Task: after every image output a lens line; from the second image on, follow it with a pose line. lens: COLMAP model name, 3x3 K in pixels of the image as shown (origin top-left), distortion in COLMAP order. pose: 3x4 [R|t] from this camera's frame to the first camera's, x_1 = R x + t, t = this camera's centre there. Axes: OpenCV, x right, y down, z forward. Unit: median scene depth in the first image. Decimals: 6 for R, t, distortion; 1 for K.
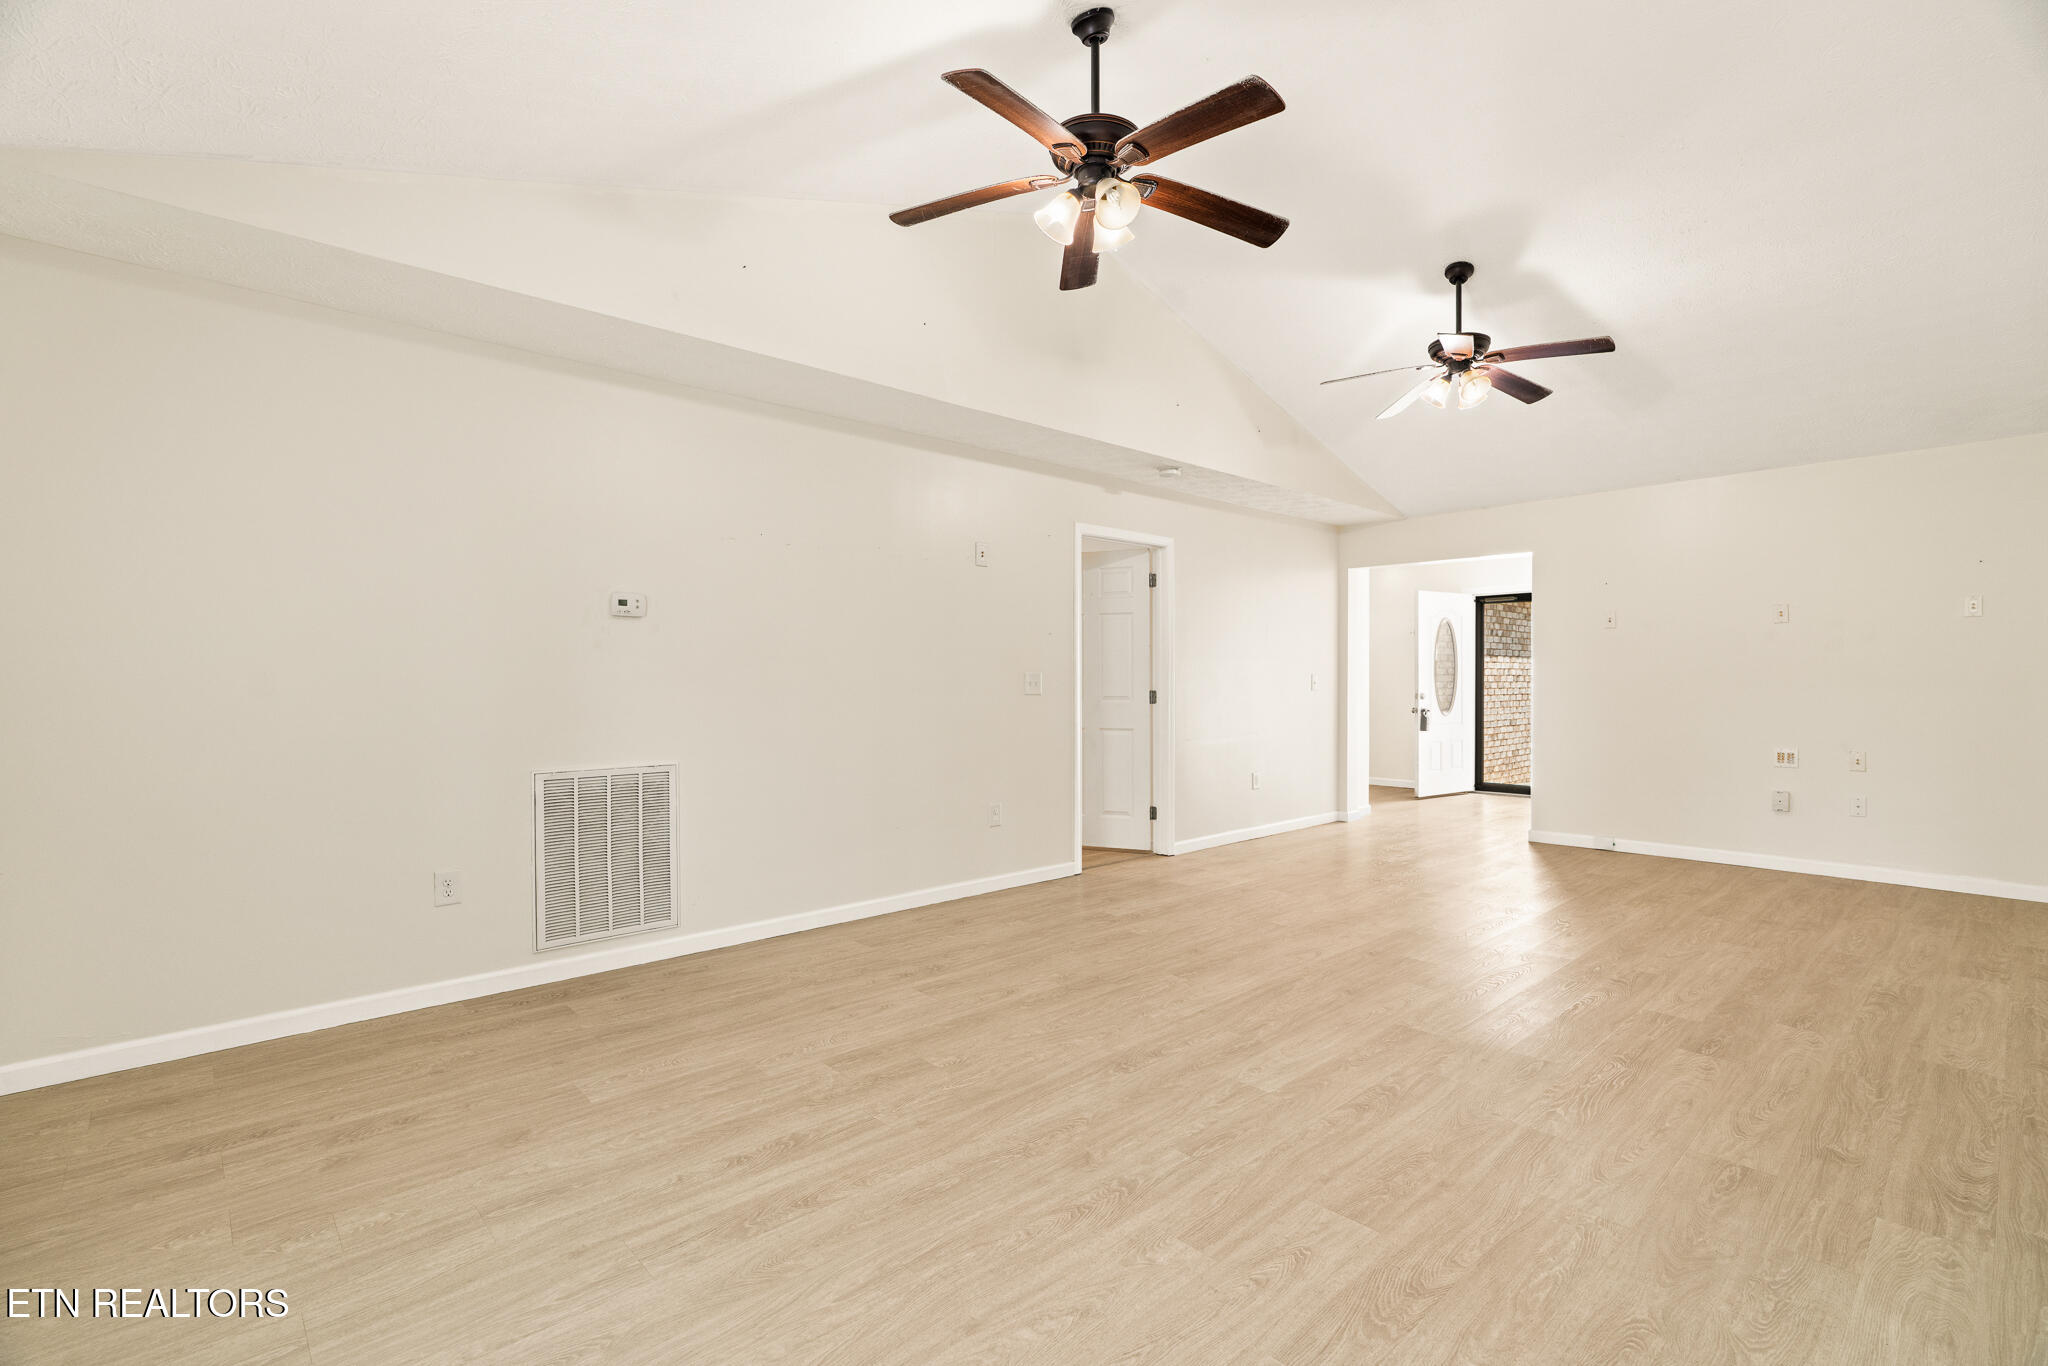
lens RADIAL K [[928.7, 0, 1018.3], [0, 928.7, 691.0], [0, 0, 1]] dist [-0.000911, 0.000403]
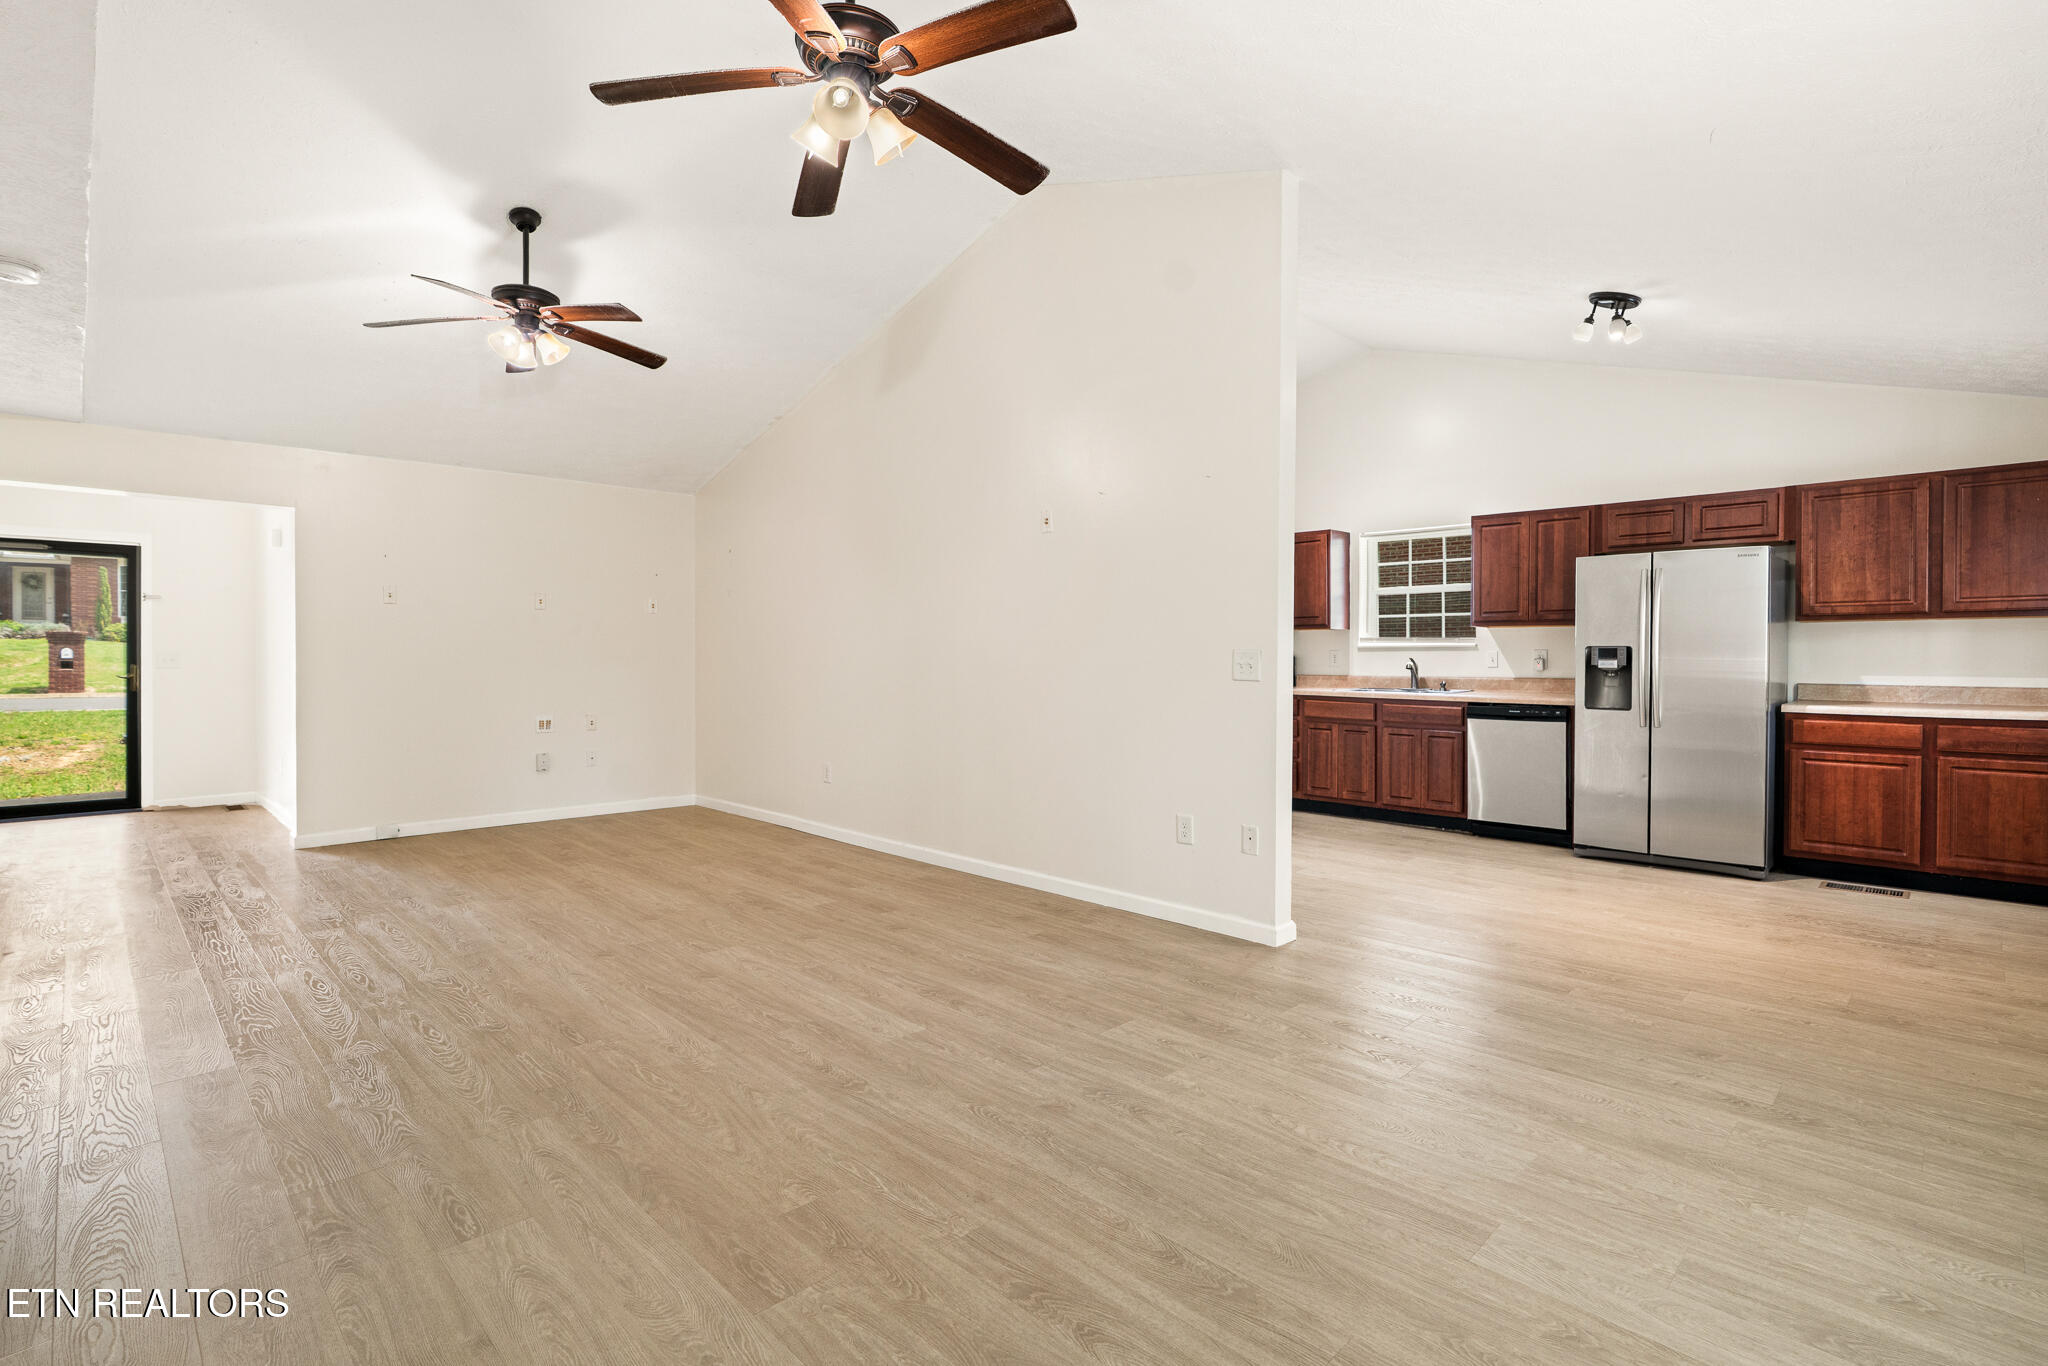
lens RADIAL K [[961.3, 0, 1024.0], [0, 961.3, 683.0], [0, 0, 1]] dist [0.001674, 0.000887]
pose [[-0.045471, -0.023380, 0.998692, -0.921695], [0.006156, 0.999701, 0.023684, -0.012765], [-0.998947, 0.007225, -0.045313, 0.968415]]
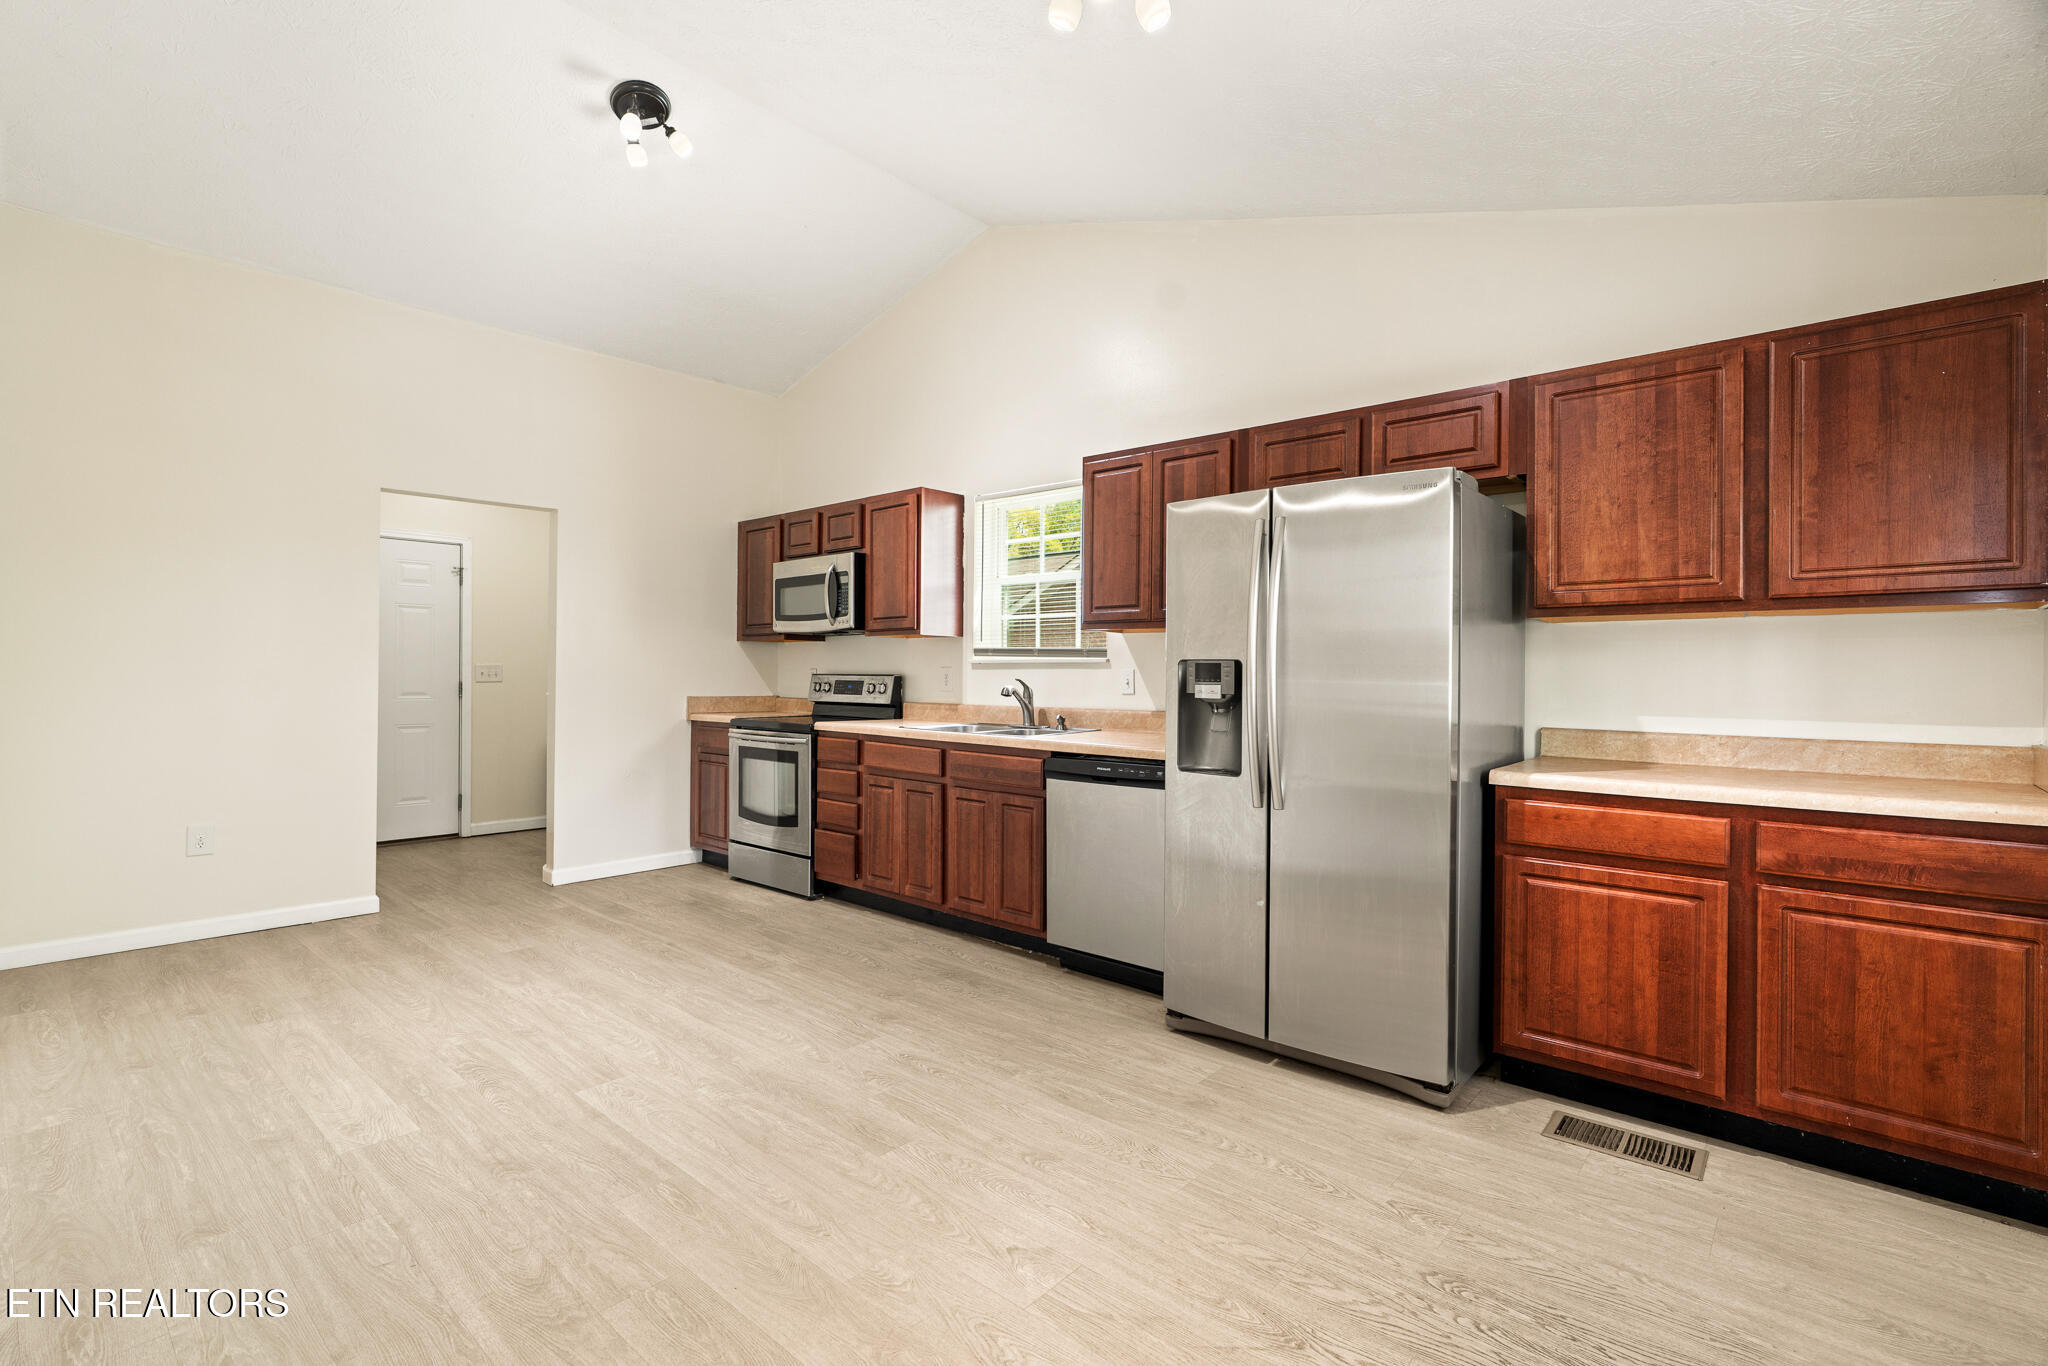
lens RADIAL K [[928.7, 0, 1018.3], [0, 928.7, 691.0], [0, 0, 1]] dist [-0.000911, 0.000403]
pose [[-0.112926, -0.010403, 0.993549, -0.619010], [-0.004136, 0.999941, 0.009999, -0.010998], [-0.993595, -0.002981, -0.112962, 0.644635]]
